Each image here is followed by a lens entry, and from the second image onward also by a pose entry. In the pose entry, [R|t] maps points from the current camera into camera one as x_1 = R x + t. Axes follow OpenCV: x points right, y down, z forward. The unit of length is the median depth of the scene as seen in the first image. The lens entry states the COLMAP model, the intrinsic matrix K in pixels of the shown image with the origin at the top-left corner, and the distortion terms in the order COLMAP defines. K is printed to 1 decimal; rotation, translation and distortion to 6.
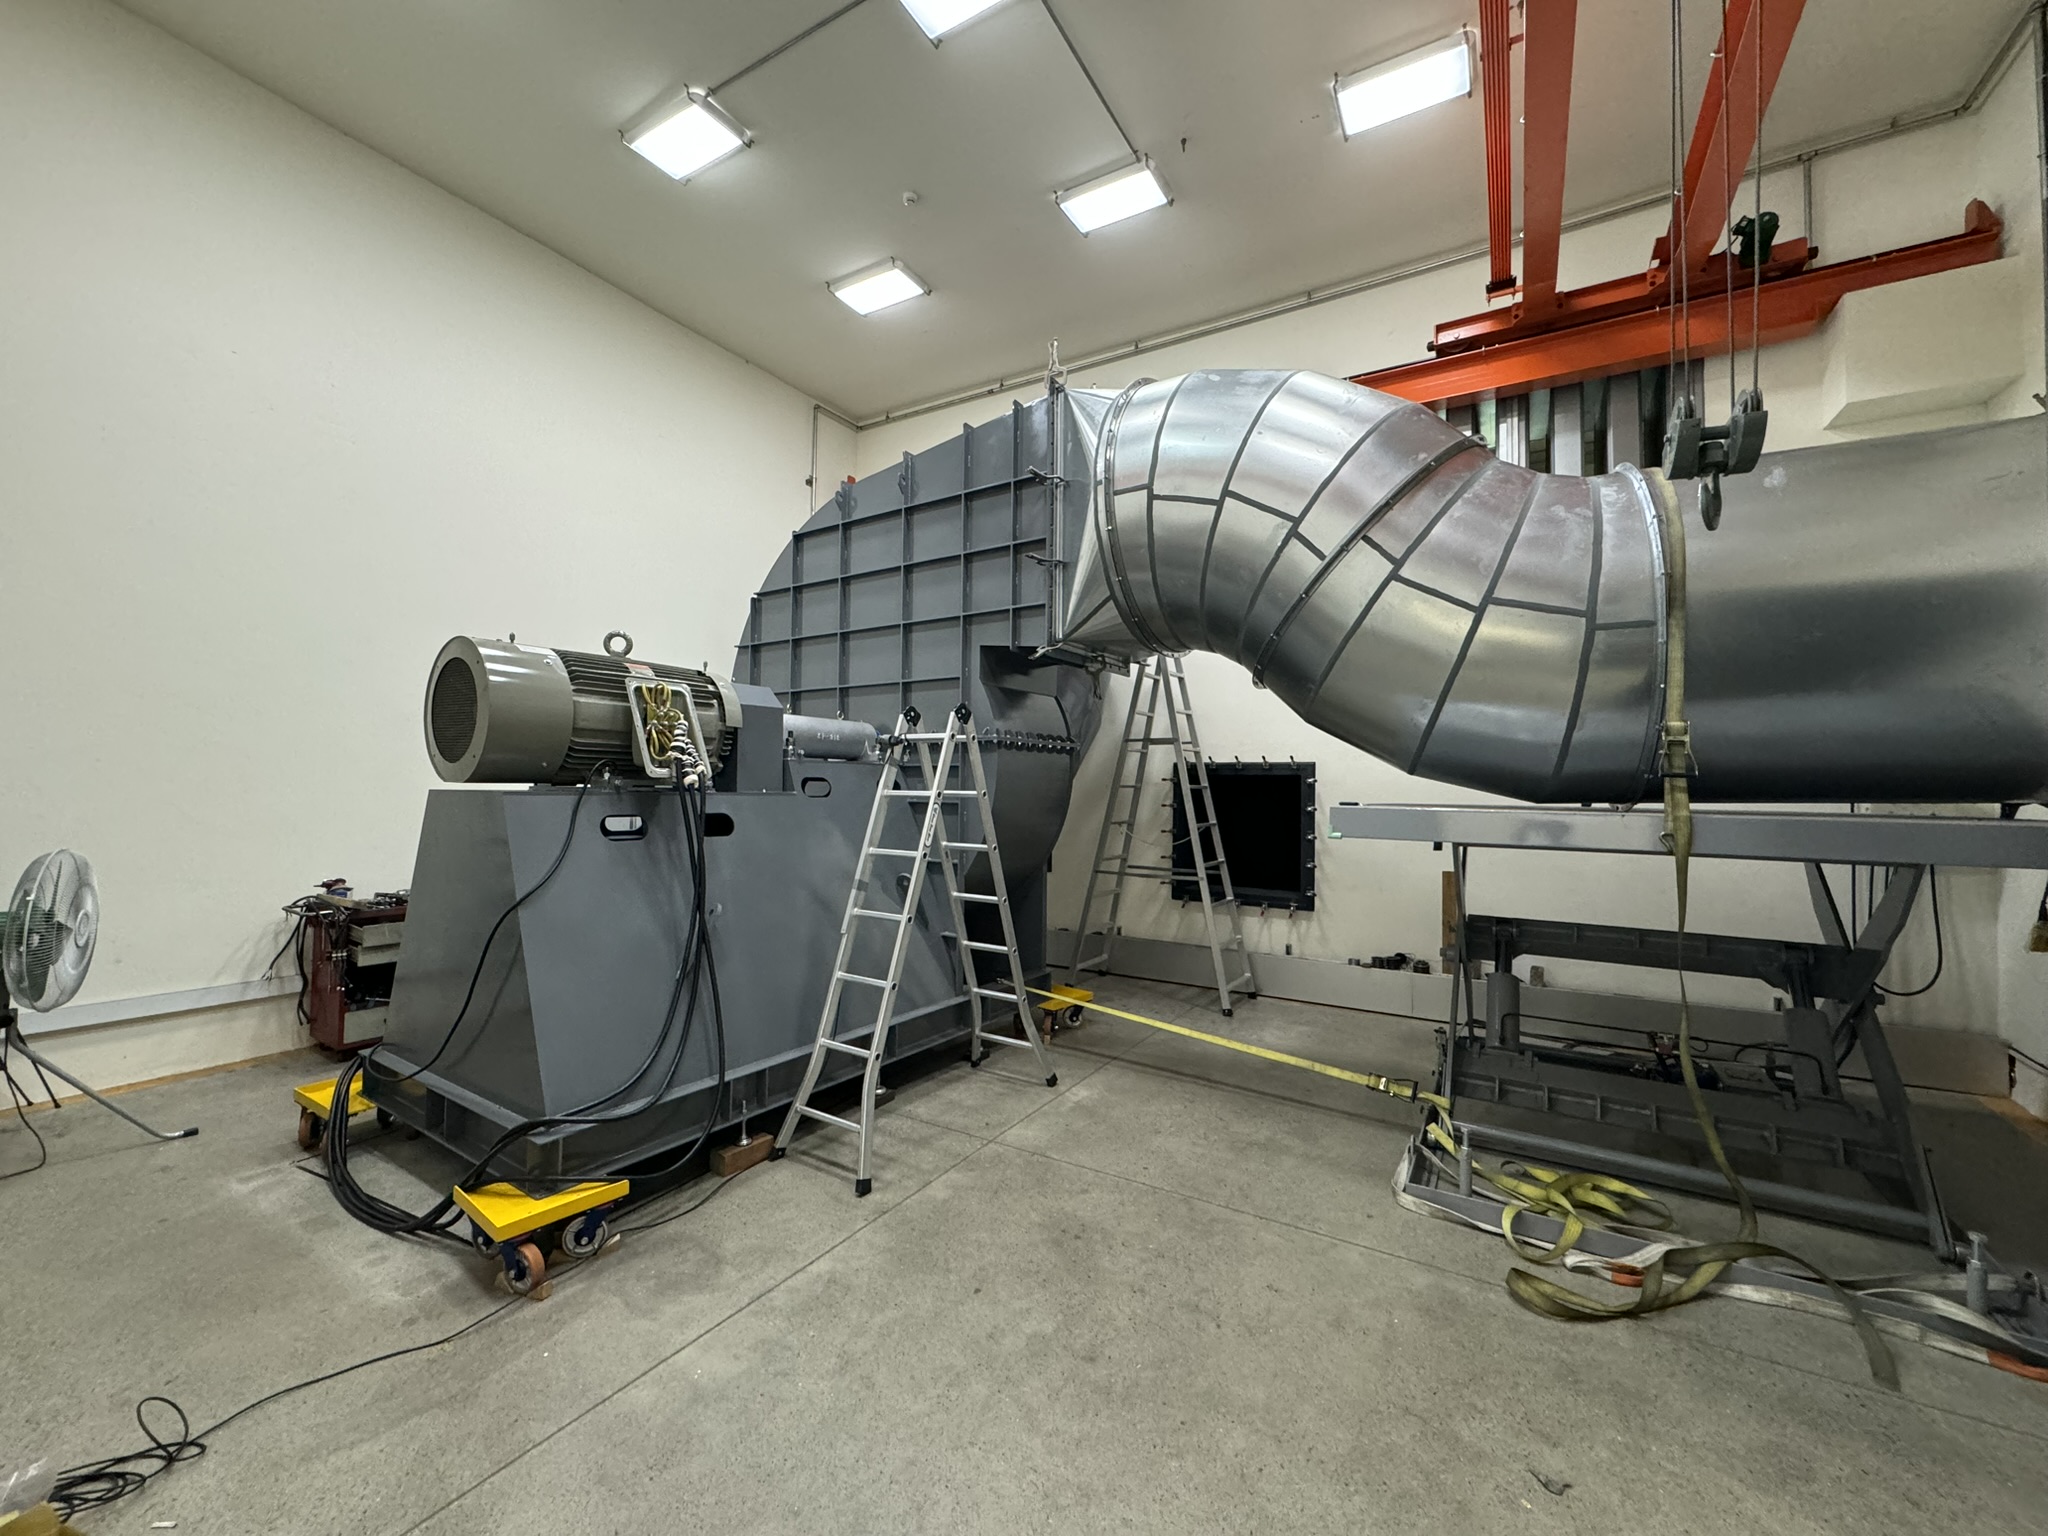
lens RADIAL K [[810.2, 0, 1024.0], [0, 810.2, 768.0], [0, 0, 1]] dist [0.007906, -0.005101]
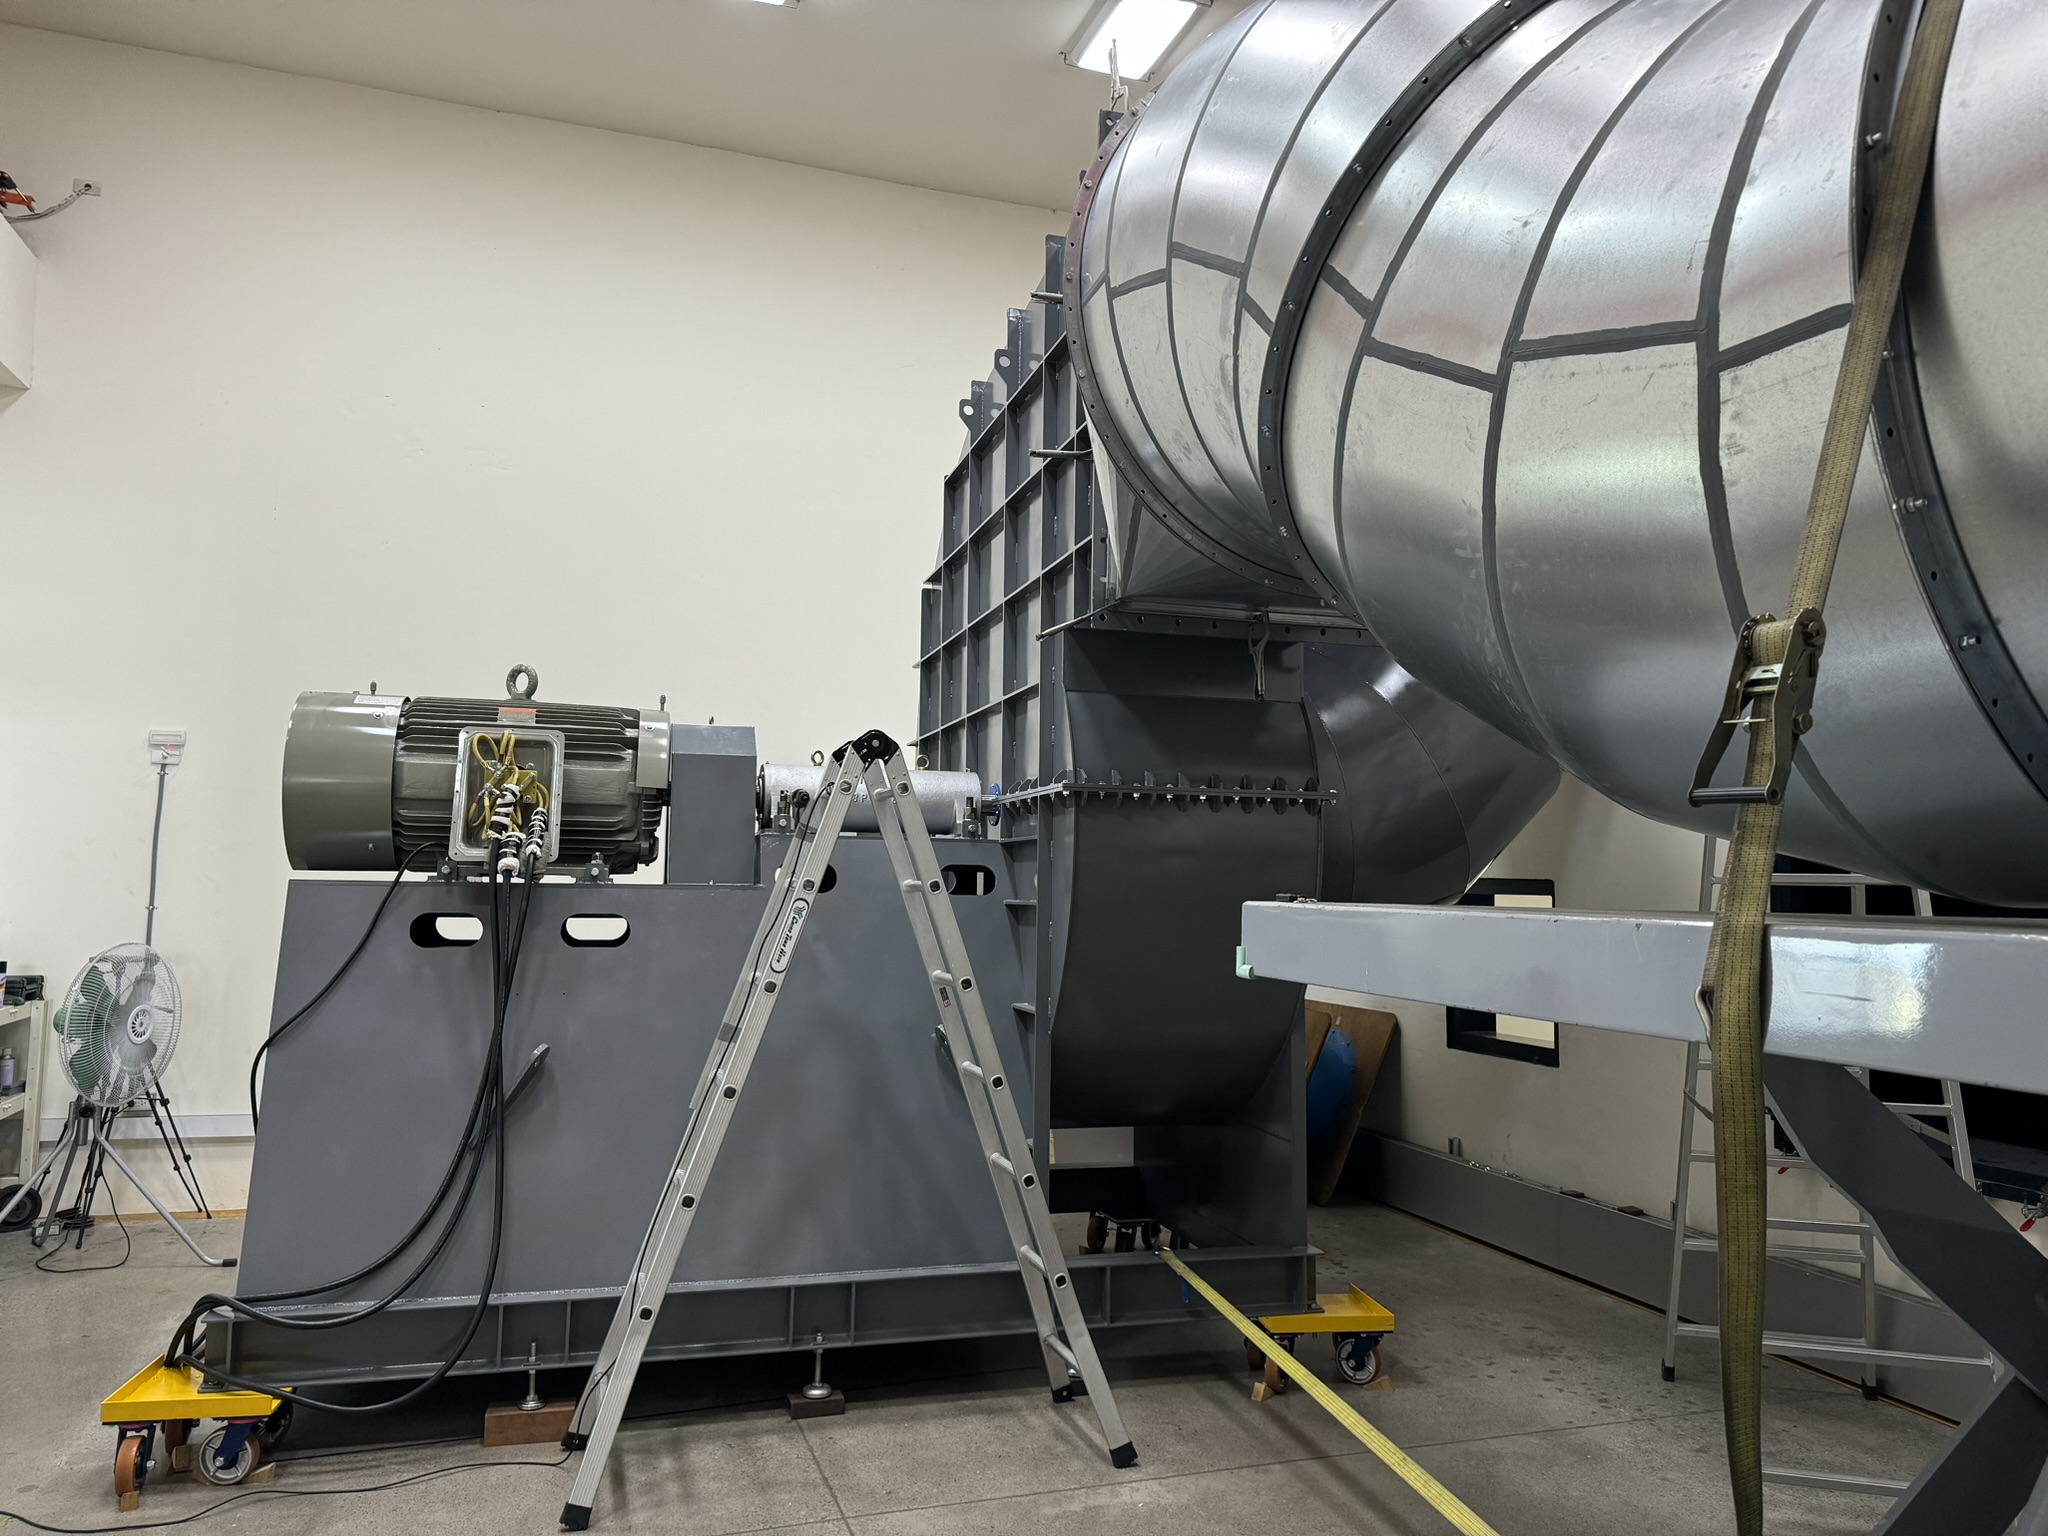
lens RADIAL K [[1452.4, 0, 1017.2], [0, 1452.4, 780.3], [0, 0, 1]] dist [0.056757, -0.079746]
pose [[0.767374, -0.051581, -0.639122, 0.696642], [0.012990, 0.997805, -0.064932, 0.027640], [0.641068, 0.041524, 0.766360, 0.287605]]
